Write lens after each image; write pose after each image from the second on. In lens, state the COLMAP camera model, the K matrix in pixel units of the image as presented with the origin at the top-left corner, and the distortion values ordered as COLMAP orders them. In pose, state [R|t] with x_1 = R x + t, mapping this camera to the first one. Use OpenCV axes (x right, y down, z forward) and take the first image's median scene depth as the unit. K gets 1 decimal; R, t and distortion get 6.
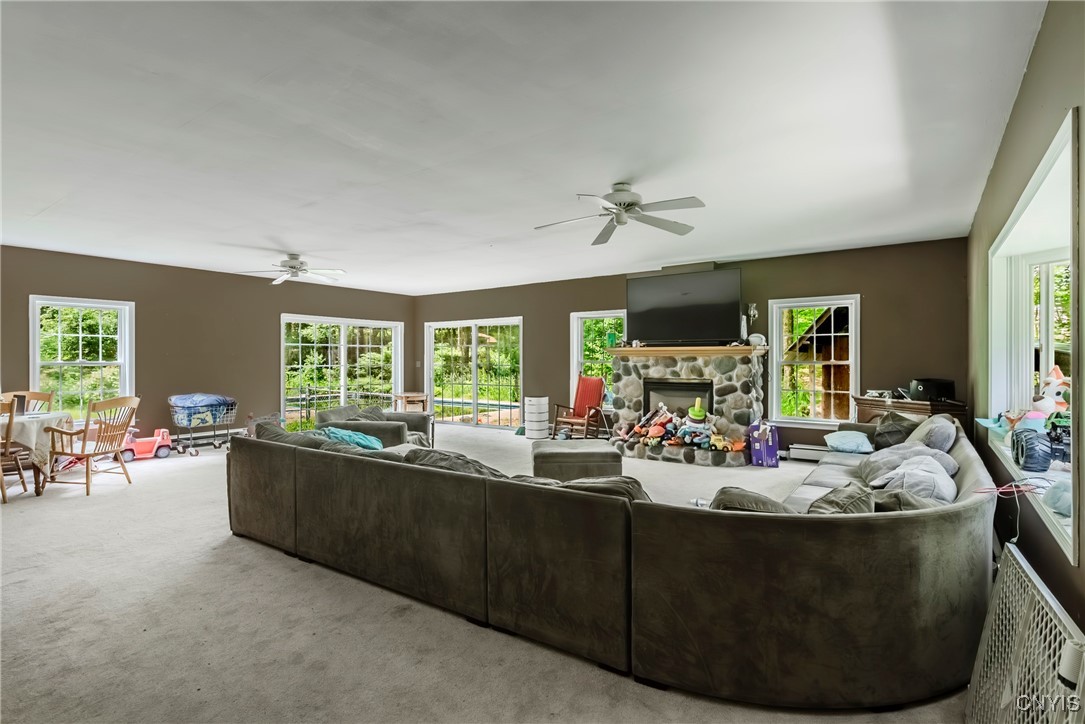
lens RADIAL K [[518.9, 0, 538.9], [0, 518.9, 362.4], [0, 0, 1]] dist [-0.002638, -0.000100]
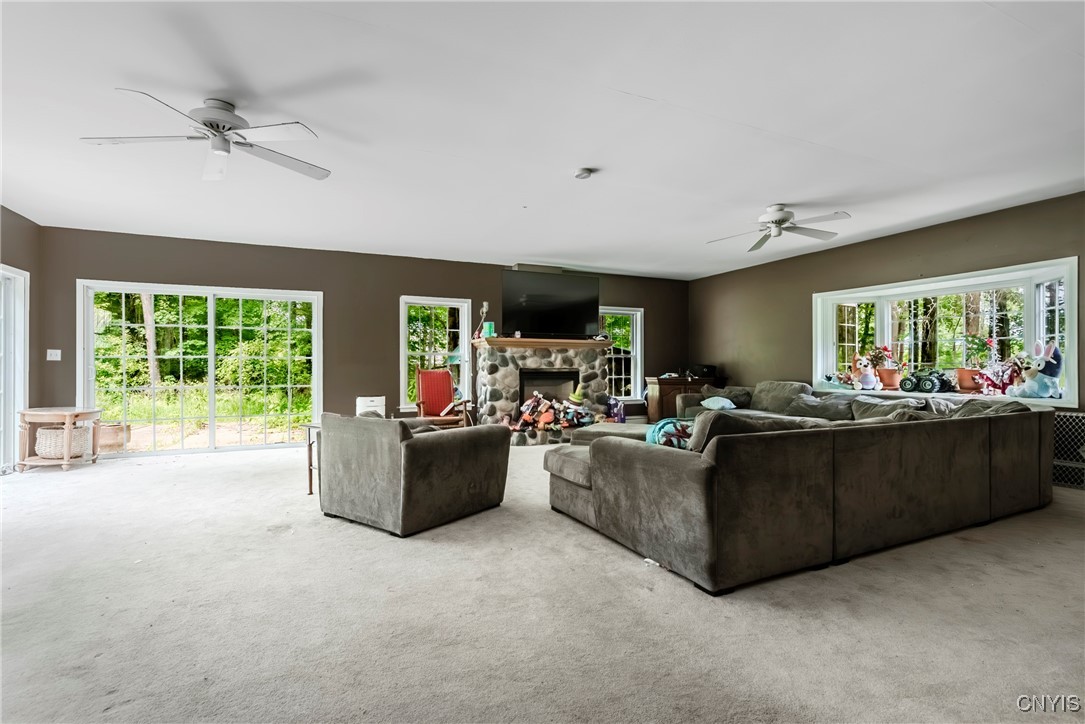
lens RADIAL K [[518.9, 0, 518.4], [0, 518.9, 365.2], [0, 0, 1]] dist [-0.002638, -0.000100]
pose [[0.501722, -0.000233, 0.865029, -0.737159], [0.002483, 0.999996, -0.001171, 0.026255], [-0.865025, 0.002735, 0.501721, 0.519091]]
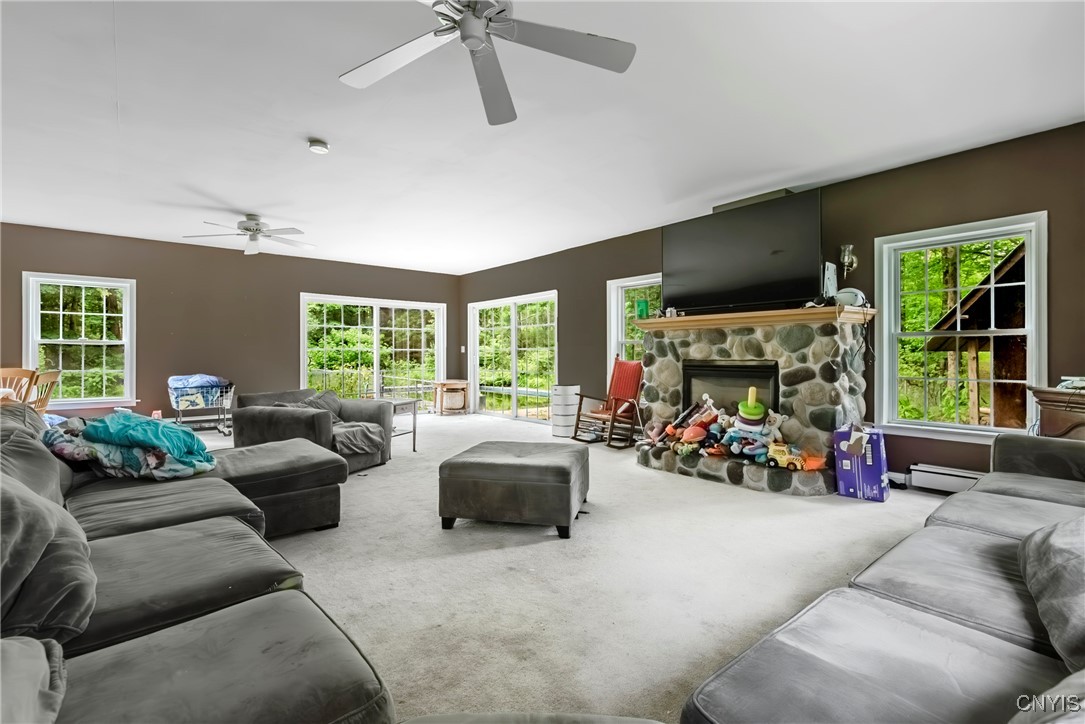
lens RADIAL K [[496.9, 0, 538.4], [0, 496.9, 357.0], [0, 0, 1]] dist [0.000463, 0.001839]
pose [[0.967699, 0.001933, -0.252102, 0.194164], [-0.002451, 0.999995, -0.001743, 0.029795], [0.252098, 0.002304, 0.967699, 0.295482]]
